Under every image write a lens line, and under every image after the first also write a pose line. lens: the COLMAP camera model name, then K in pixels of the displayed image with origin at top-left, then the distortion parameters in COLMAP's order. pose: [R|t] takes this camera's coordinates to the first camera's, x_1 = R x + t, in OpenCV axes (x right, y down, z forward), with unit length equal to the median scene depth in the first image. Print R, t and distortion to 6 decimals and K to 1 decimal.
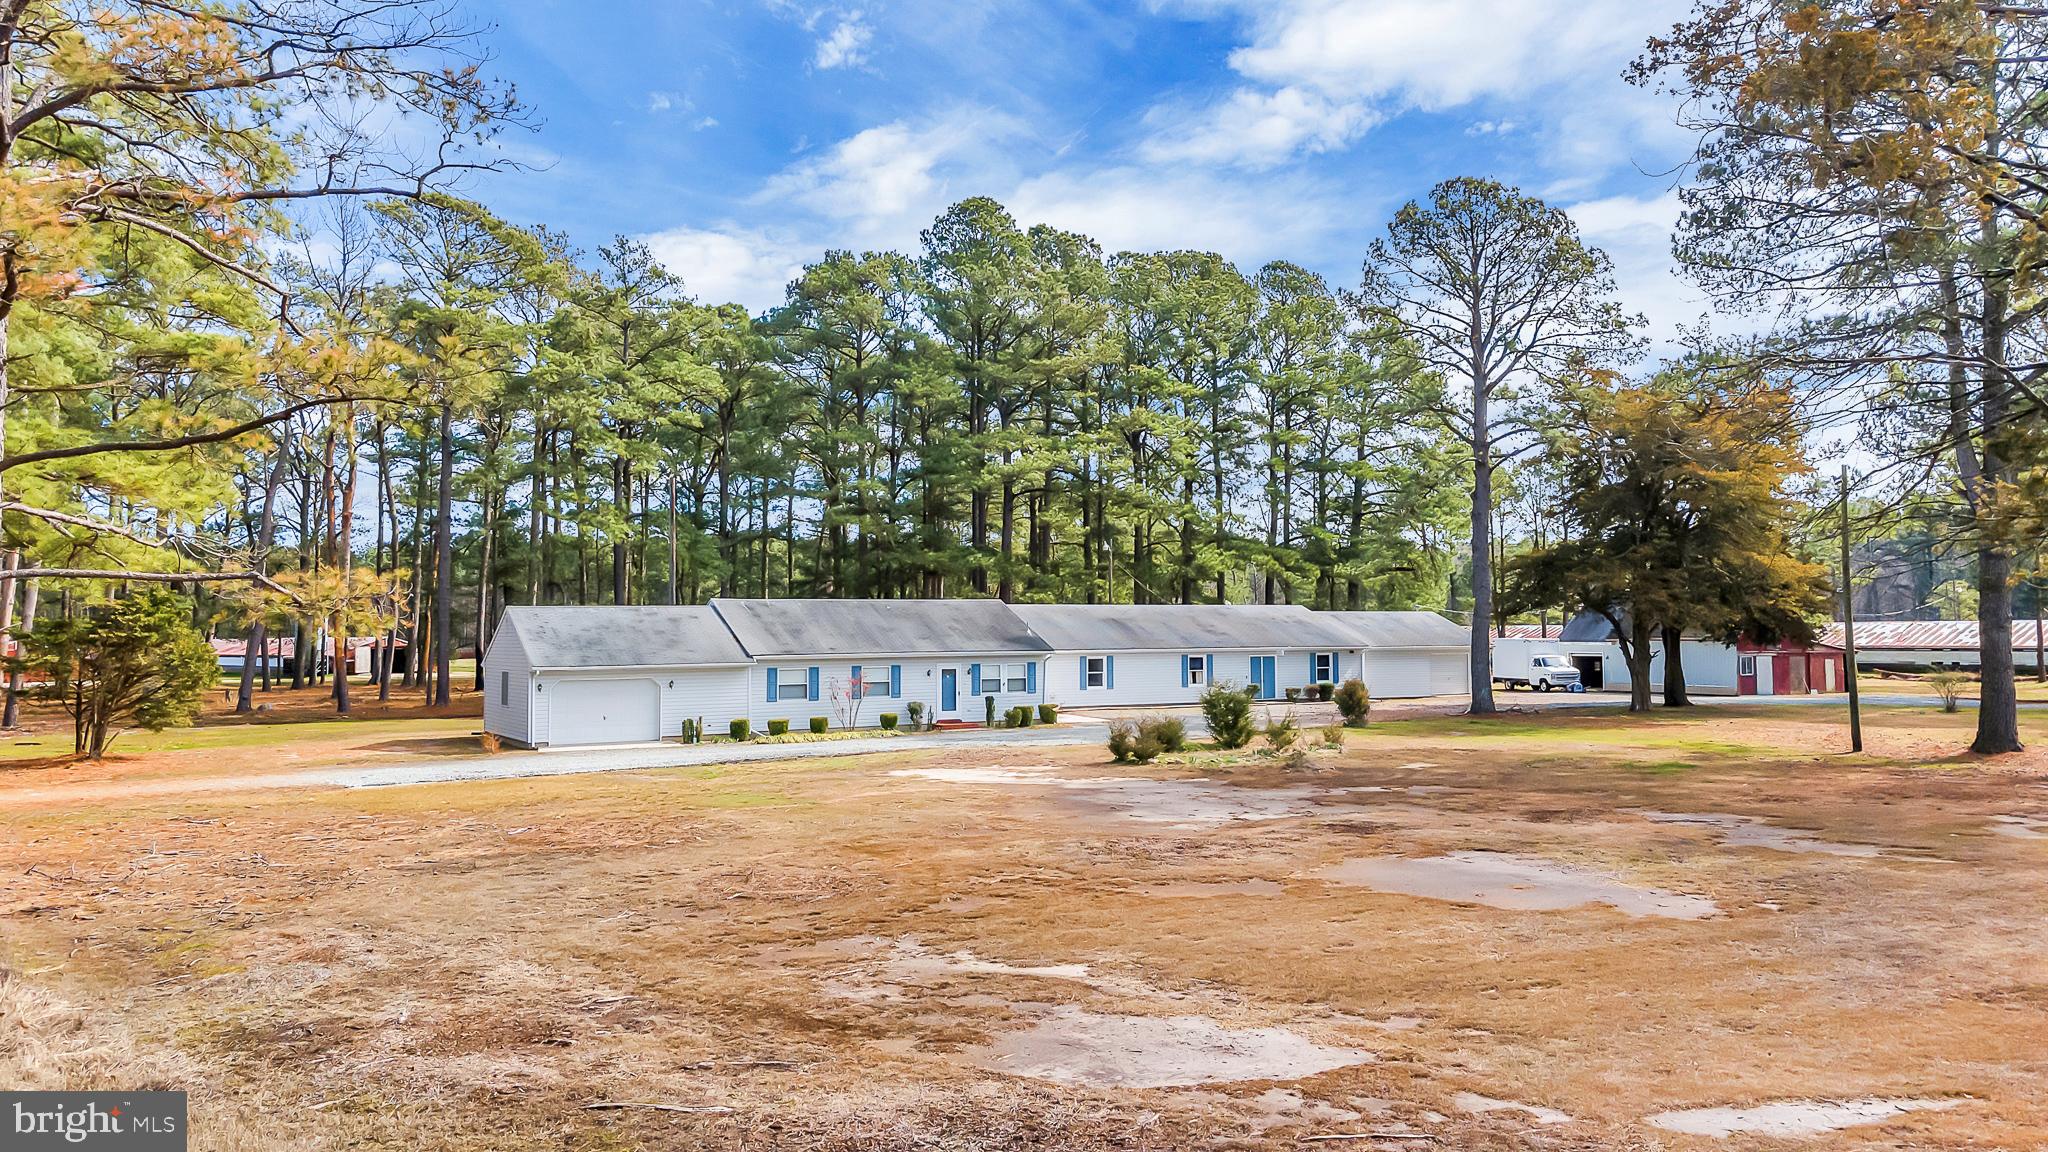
lens RADIAL K [[1490.5, 0, 995.2], [0, 1490.5, 521.6], [0, 0, 1]] dist [0.072969, -0.001099]
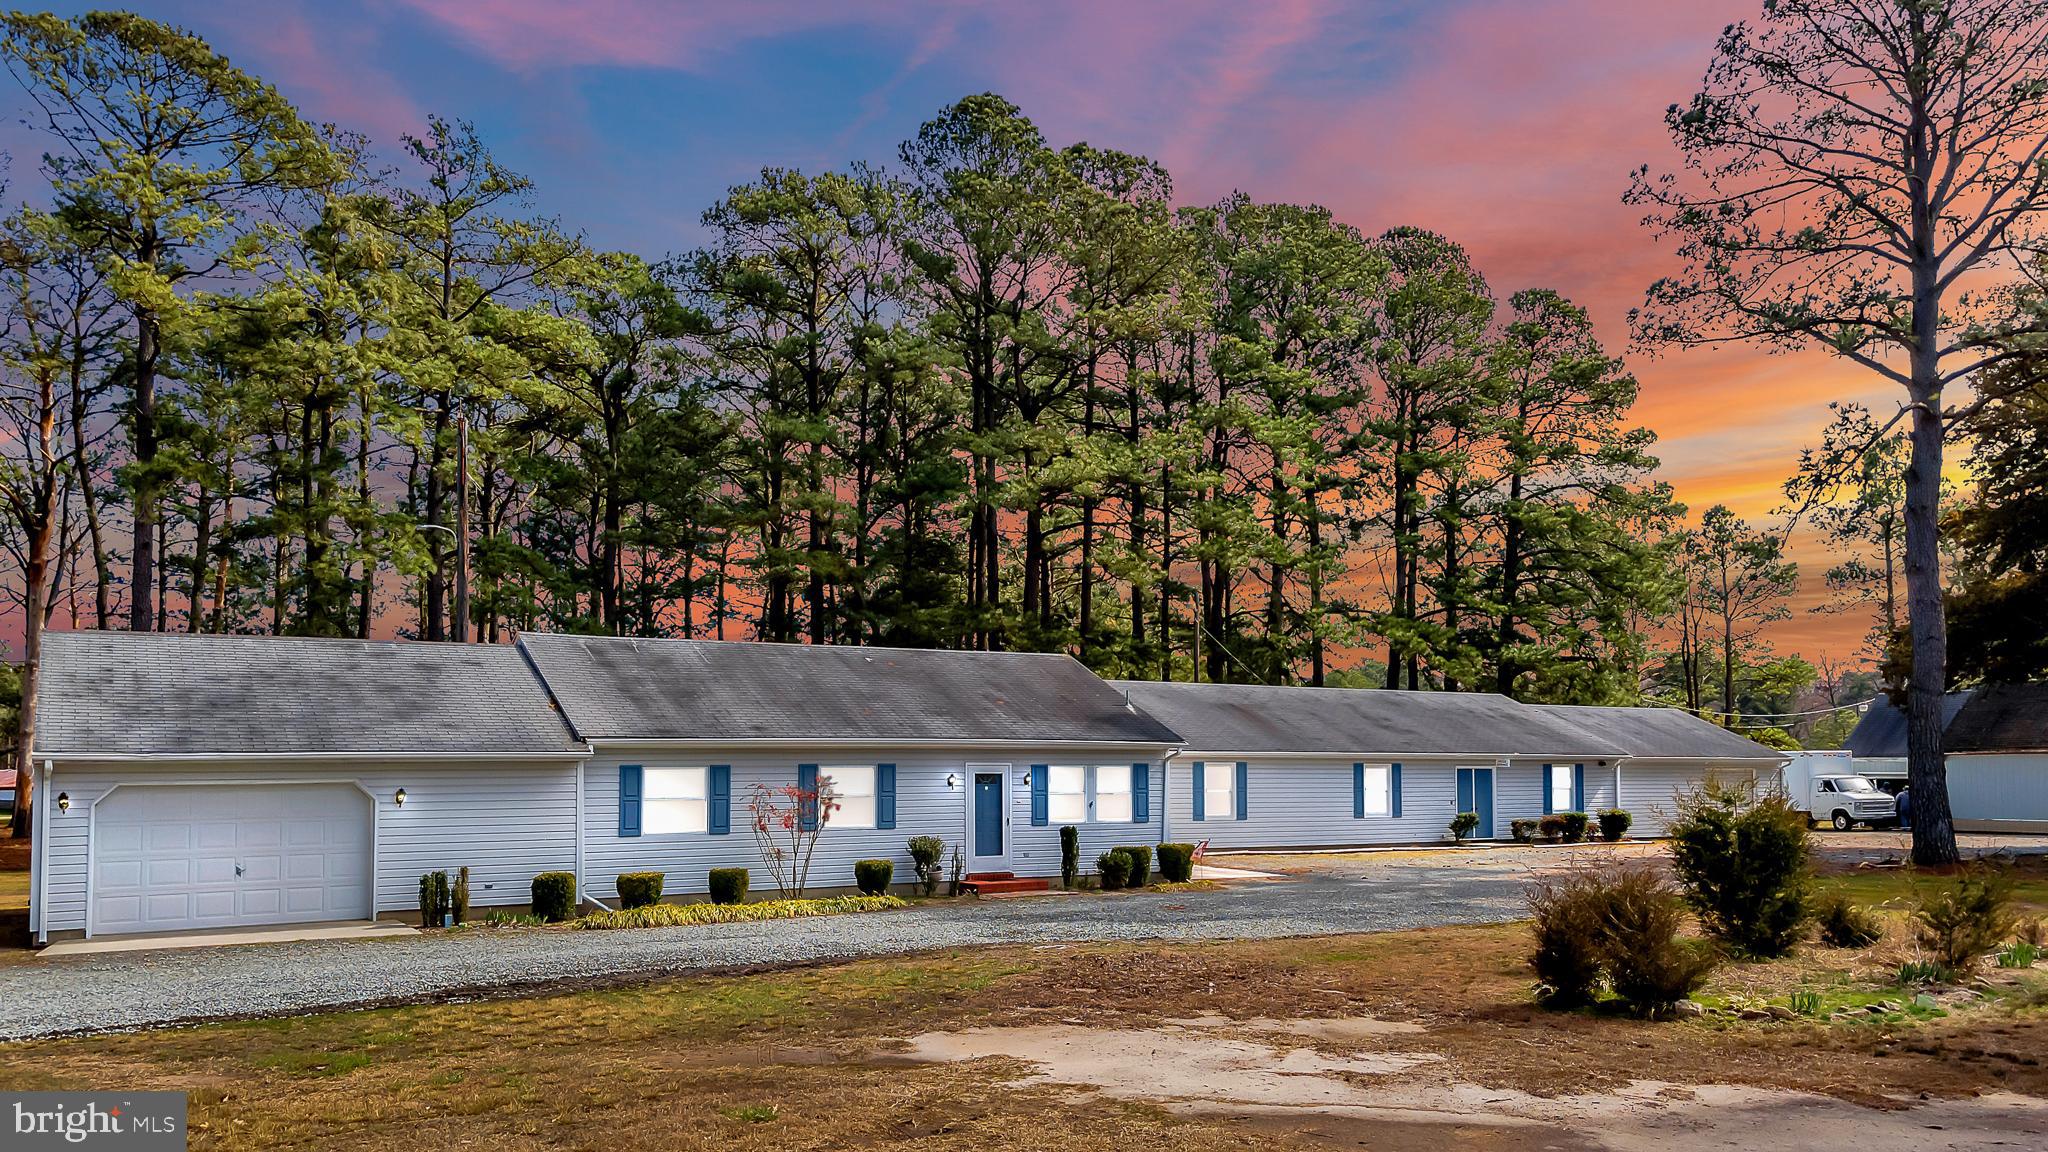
lens RADIAL K [[1526.0, 0, 1007.2], [0, 1526.0, 678.9], [0, 0, 1]] dist [0.065221, -0.003888]
pose [[0.999220, 0.007202, 0.038827, -0.039023], [-0.007638, 0.999909, 0.011096, 0.051765], [-0.038744, -0.011384, 0.999184, 0.409544]]
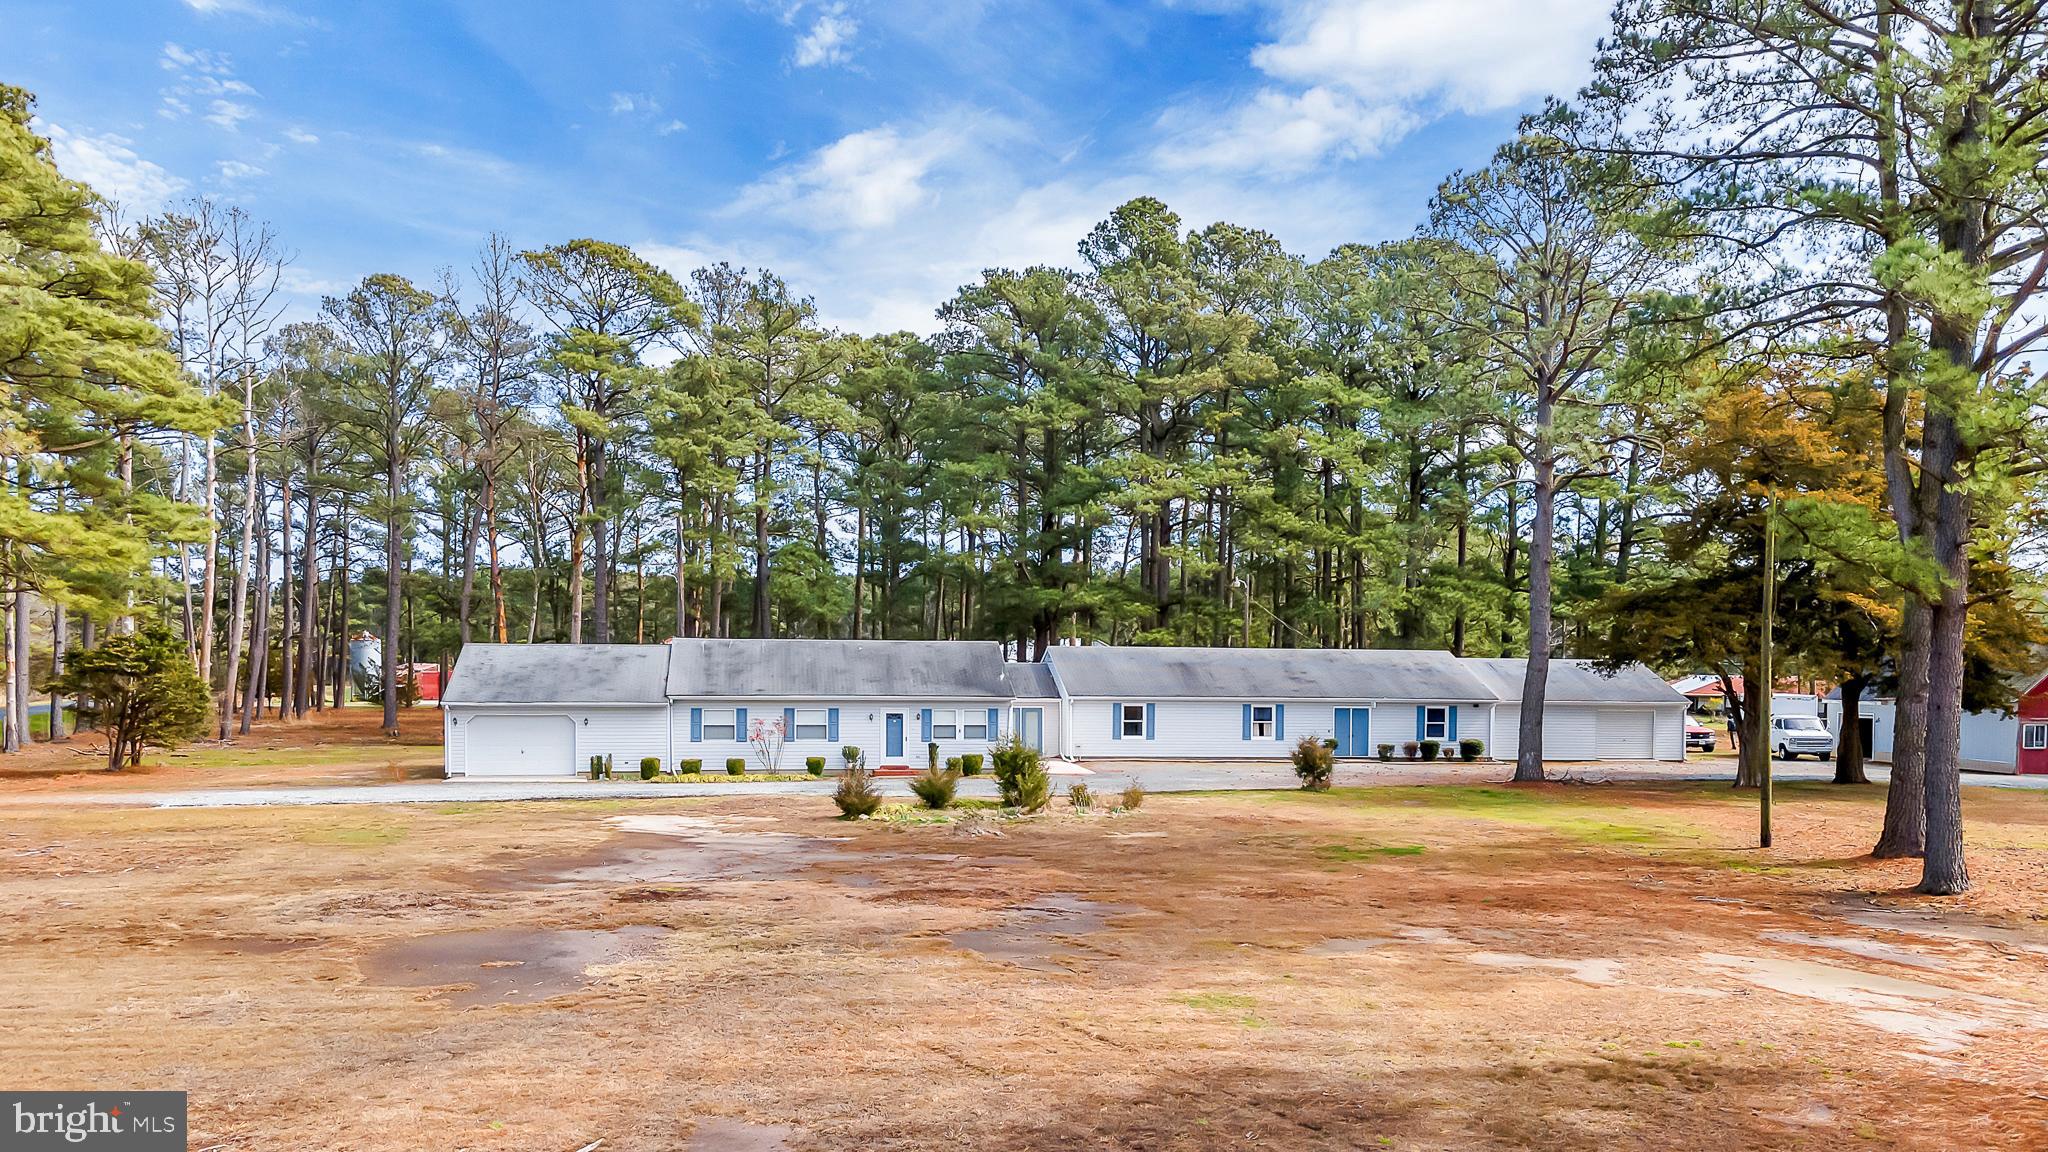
lens RADIAL K [[1612.8, 0, 1056.5], [0, 1612.8, 644.1], [0, 0, 1]] dist [0.093850, -0.001451]
pose [[0.947794, 0.013784, -0.318584, 0.340674], [0.005972, 0.998123, 0.060953, -0.007063], [0.318826, -0.059673, 0.945933, 0.047524]]
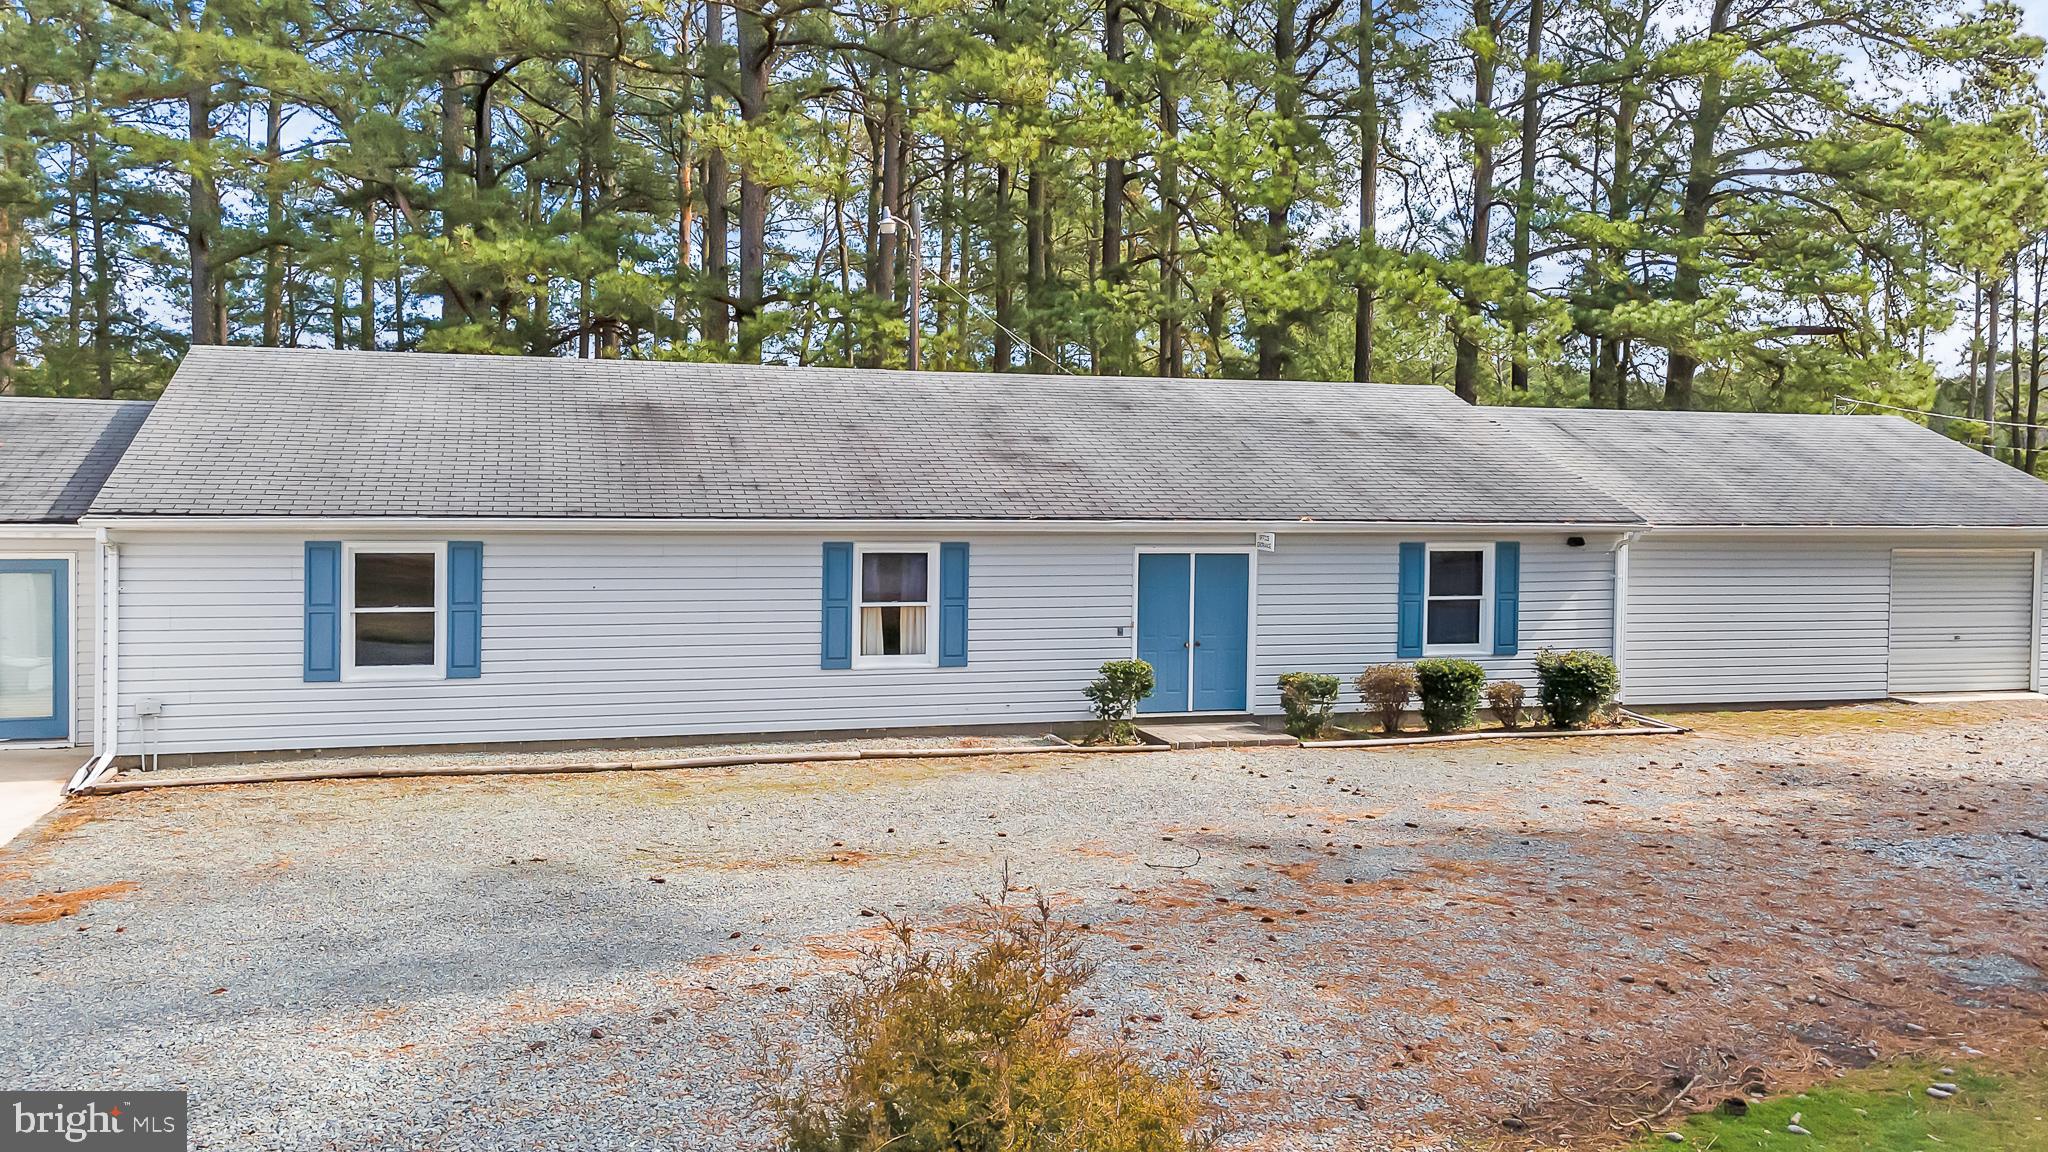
lens RADIAL K [[1513.0, 0, 1011.1], [0, 1513.0, 489.4], [0, 0, 1]] dist [0.041815, -0.000175]
pose [[0.975030, 0.022369, -0.220943, 0.221102], [-0.003994, 0.996519, 0.083267, 0.060828], [0.222037, -0.080306, 0.971726, 0.786883]]
